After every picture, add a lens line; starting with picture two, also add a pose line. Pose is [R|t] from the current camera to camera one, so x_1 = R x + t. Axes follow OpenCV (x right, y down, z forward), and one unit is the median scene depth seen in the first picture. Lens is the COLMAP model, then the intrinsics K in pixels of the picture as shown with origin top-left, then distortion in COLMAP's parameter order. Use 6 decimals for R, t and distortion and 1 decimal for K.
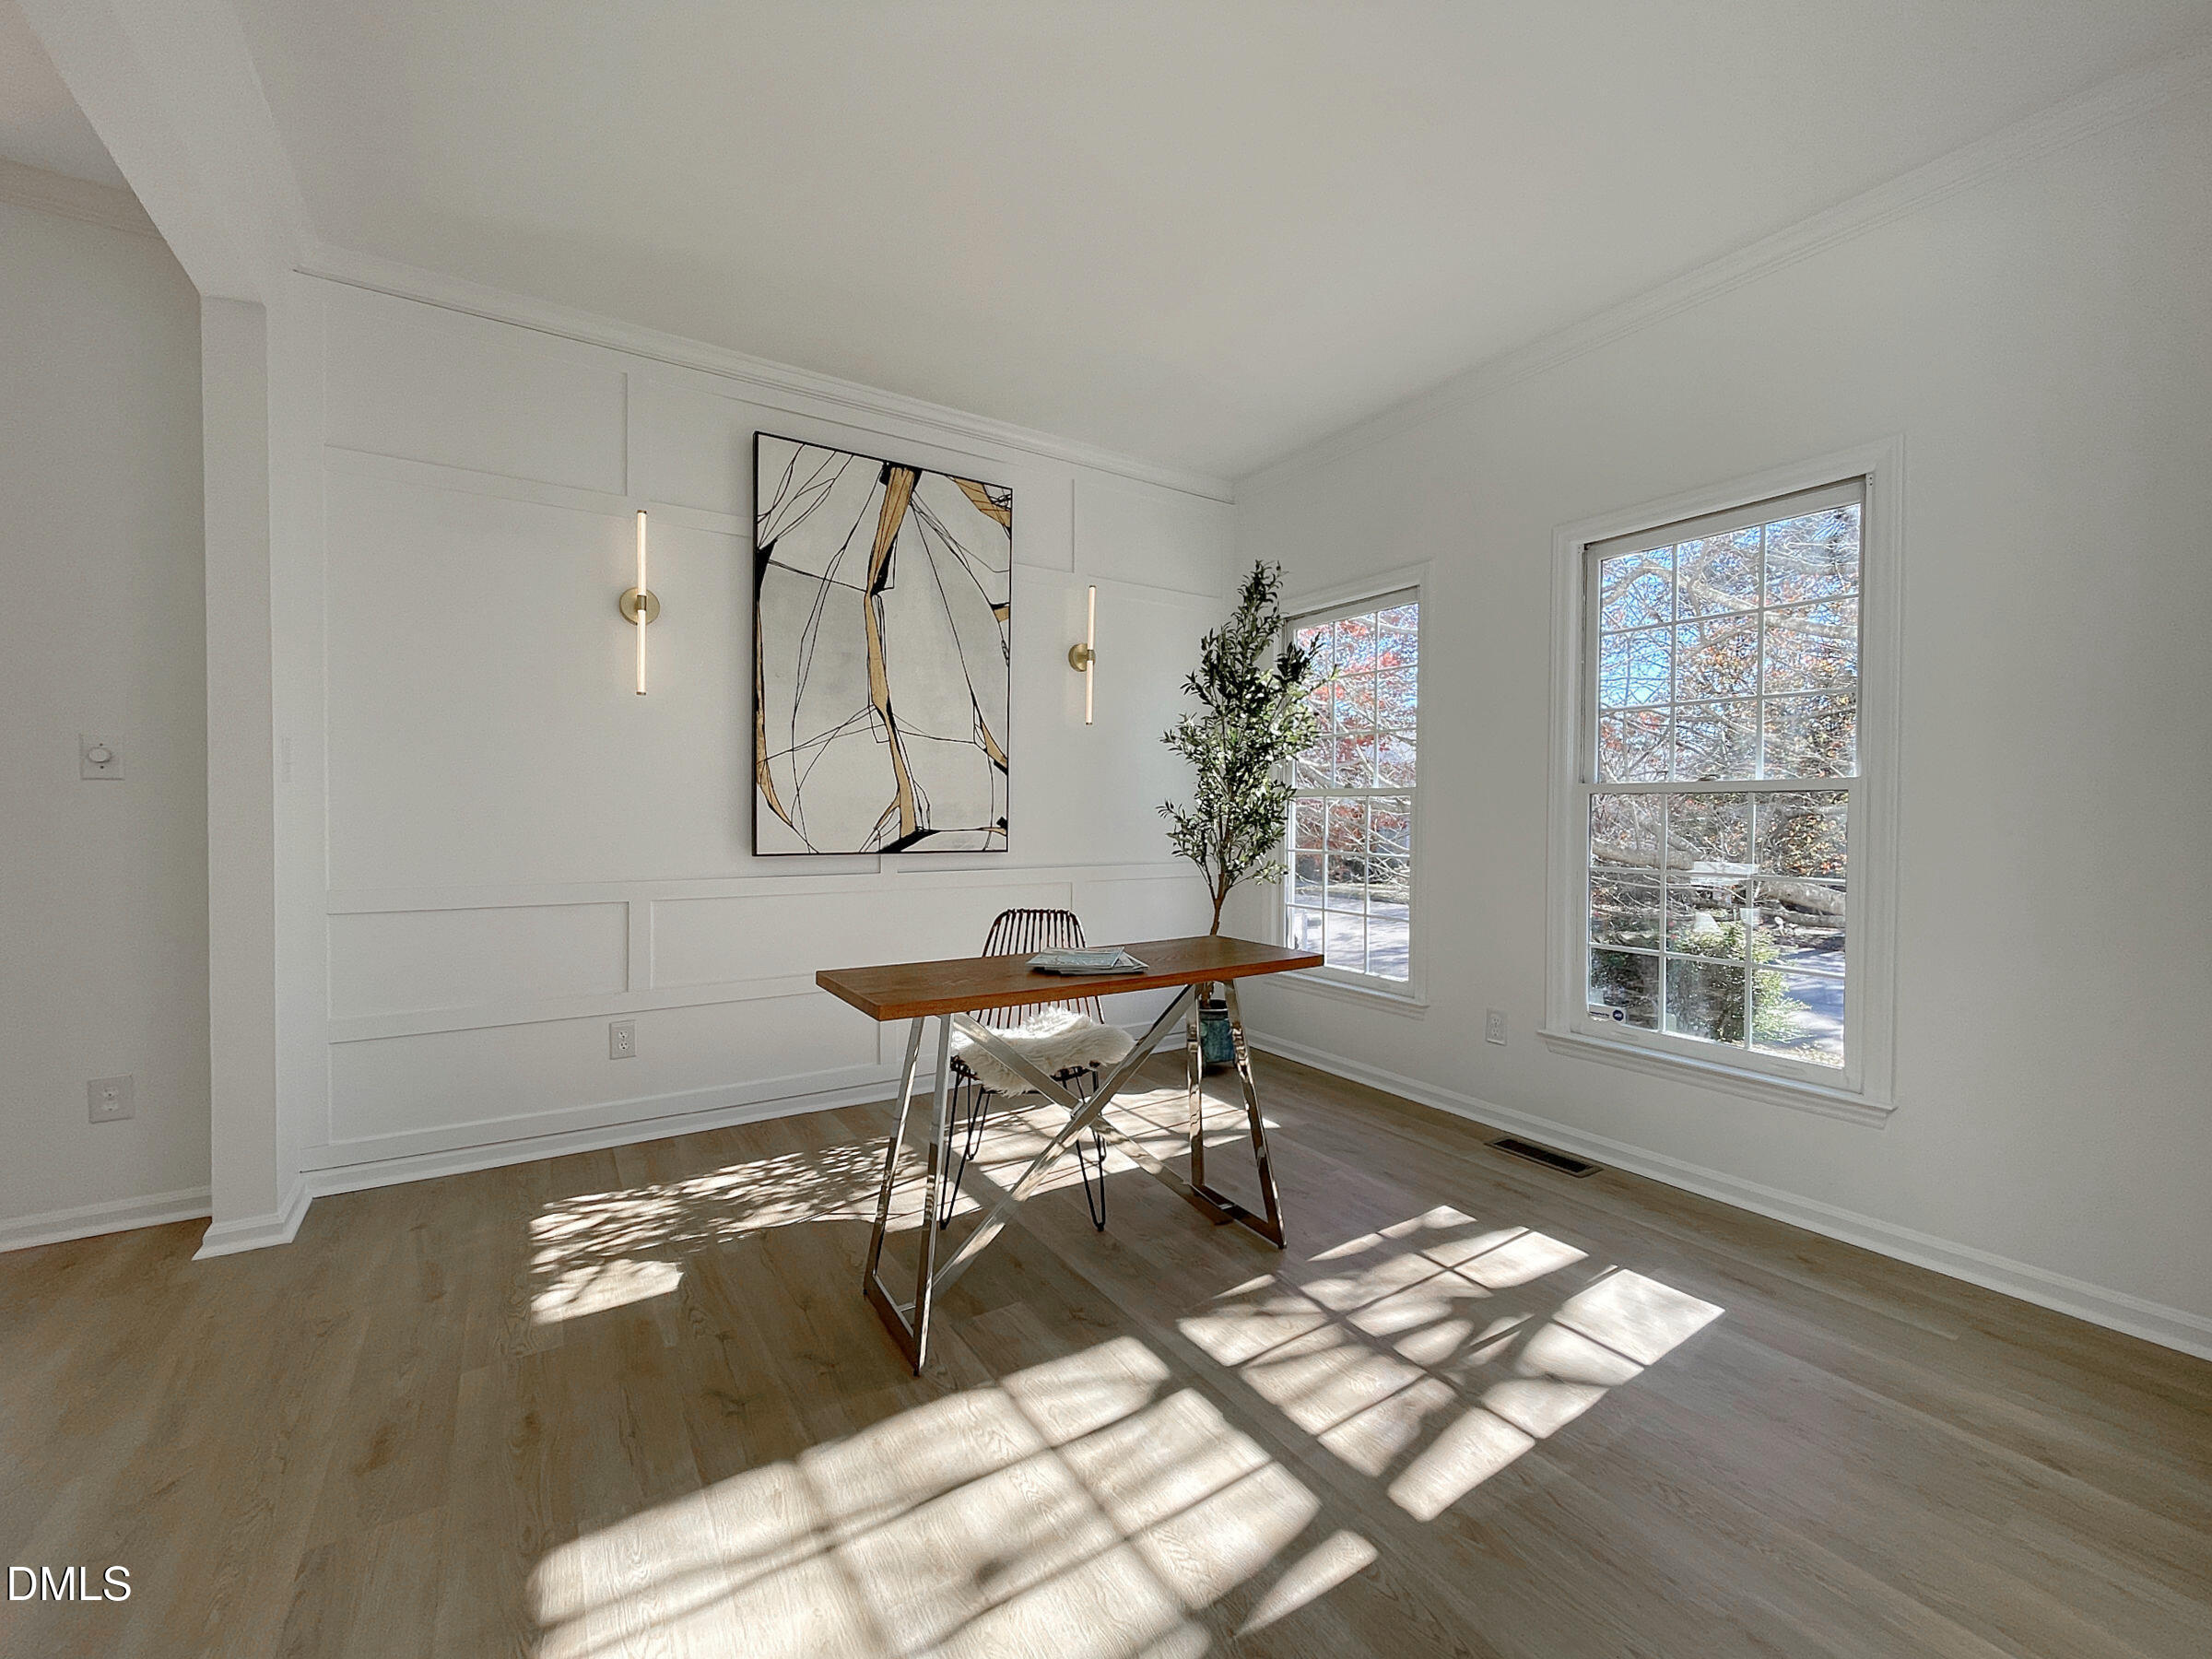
lens RADIAL K [[888.8, 0, 1106.0], [0, 888.8, 829.5], [0, 0, 1]] dist [0.001176, -0.000369]
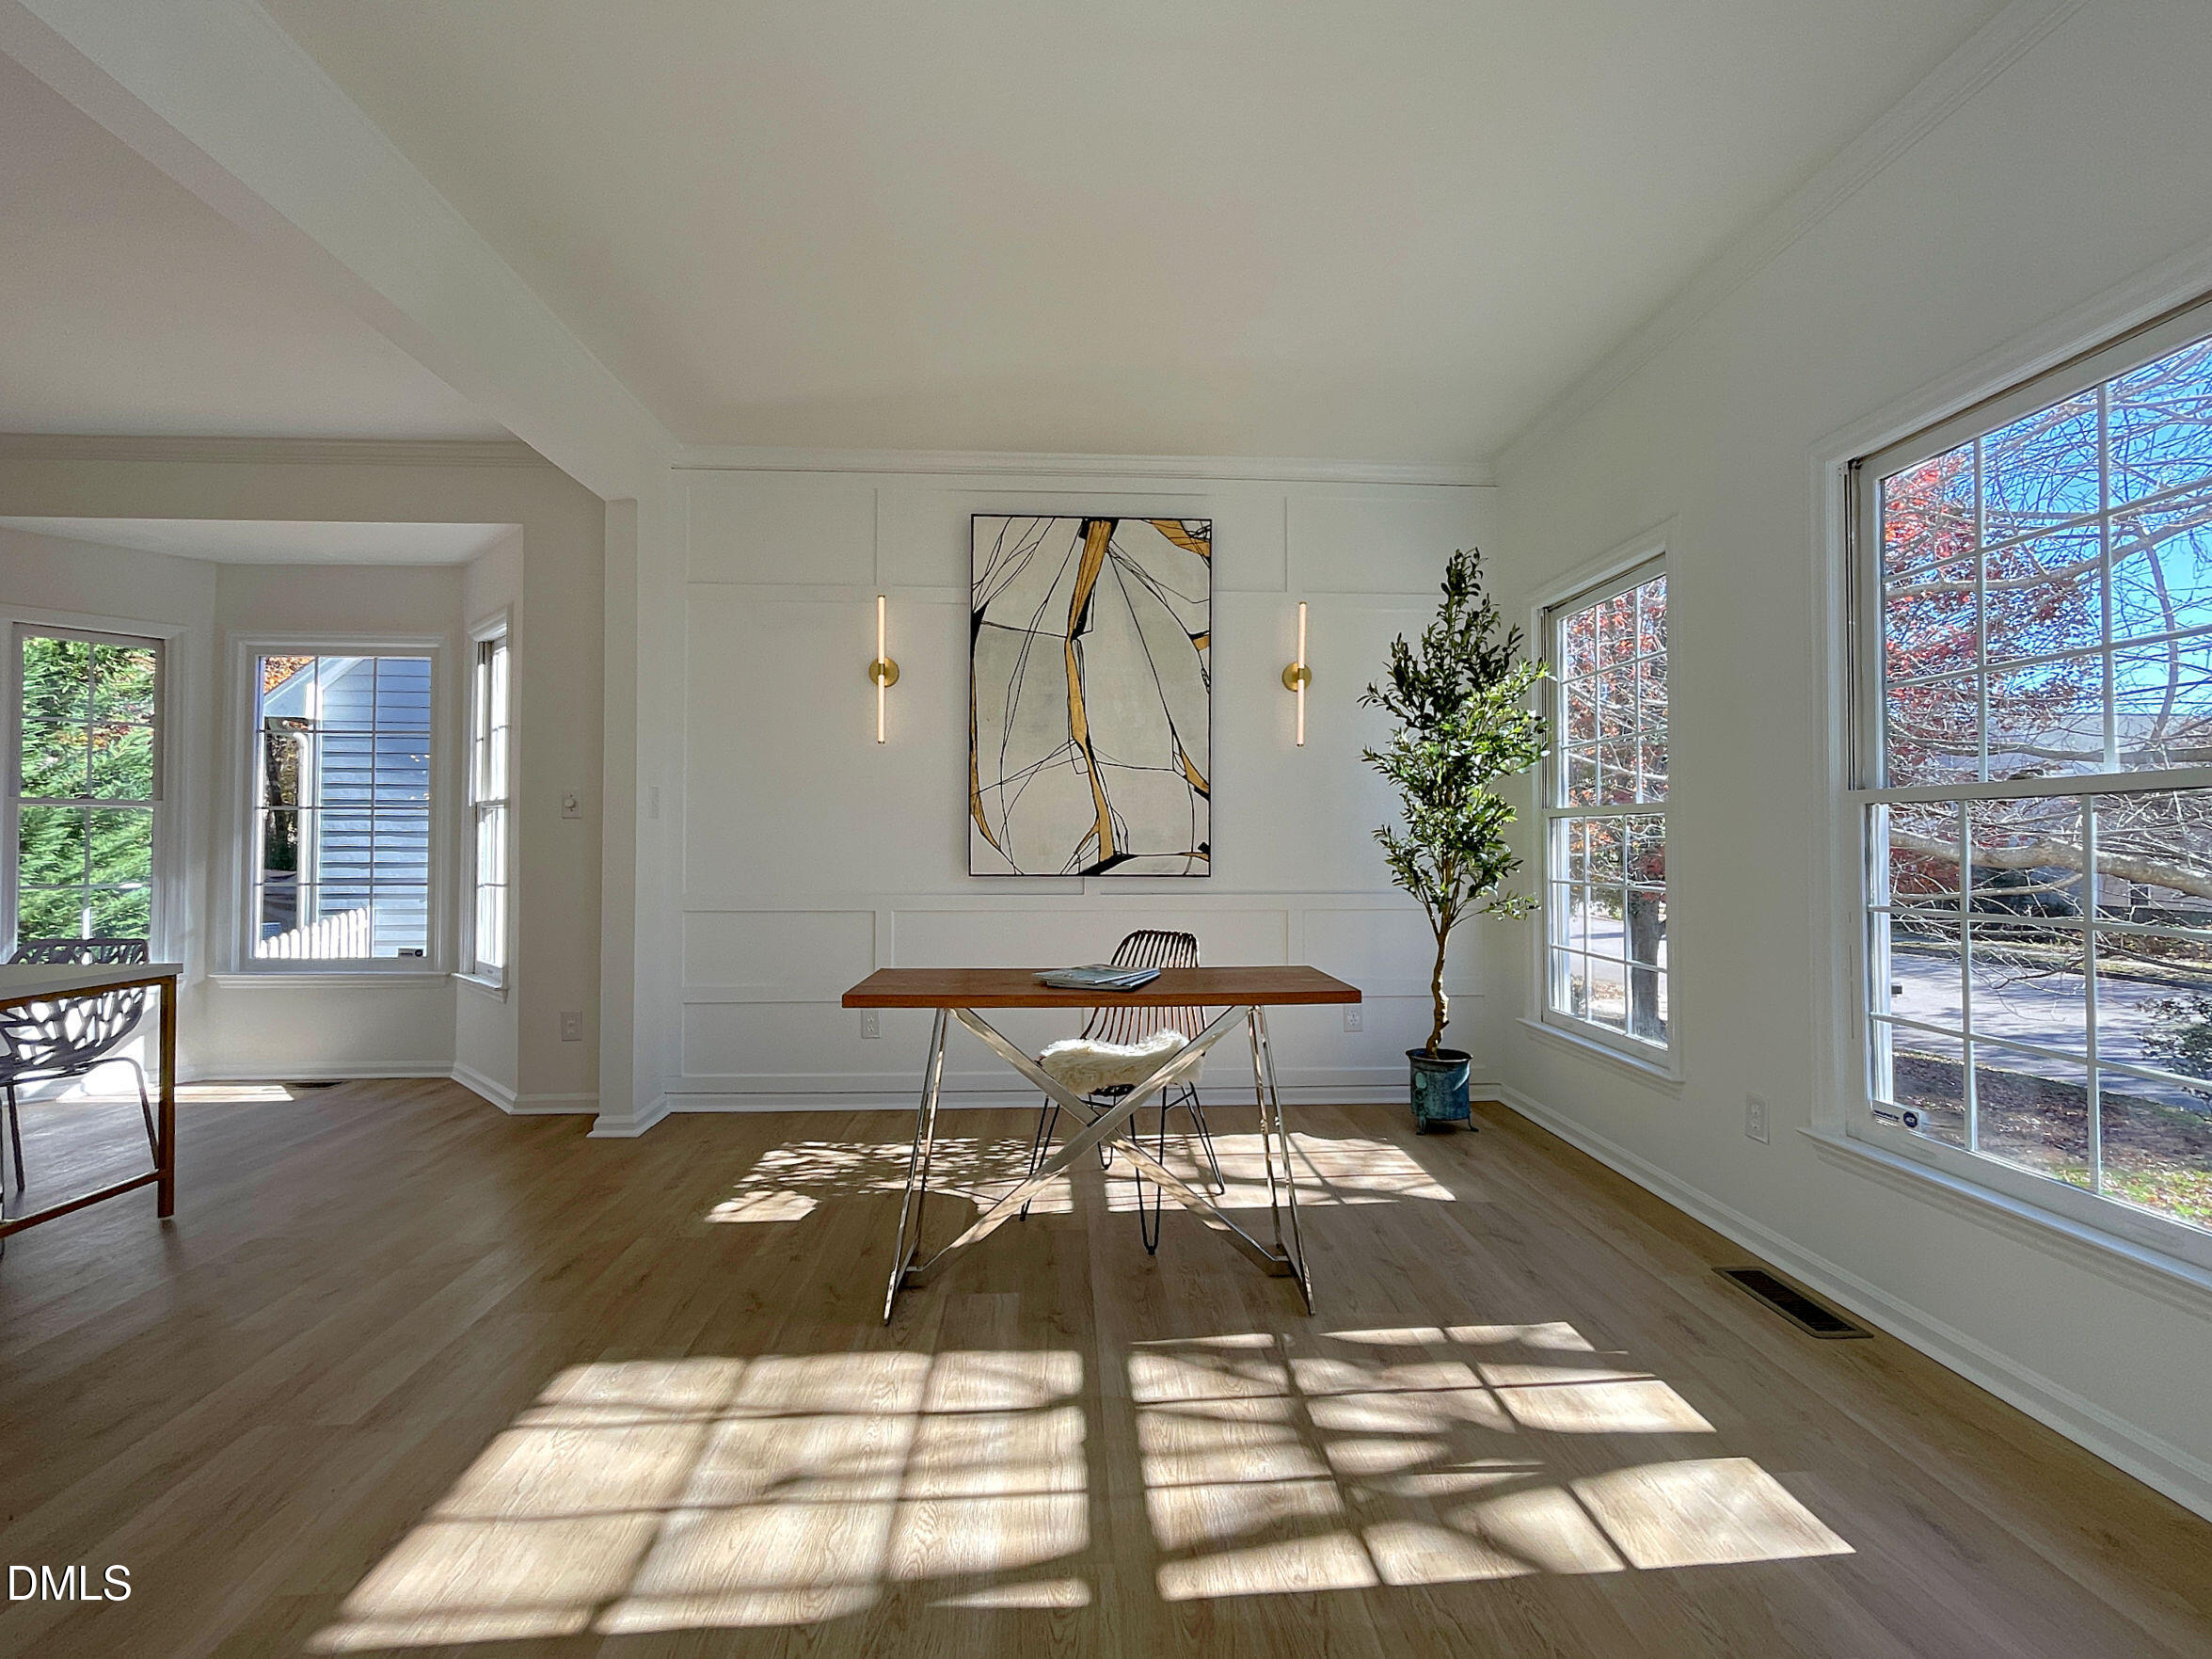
lens RADIAL K [[900.3, 0, 1106.0], [0, 900.3, 829.5], [0, 0, 1]] dist [-0.001176, -0.000671]
pose [[0.871221, -0.011307, -0.490760, 0.384421], [-0.006654, 0.999371, -0.034837, 0.010520], [0.490846, 0.033616, 0.870598, 0.073414]]
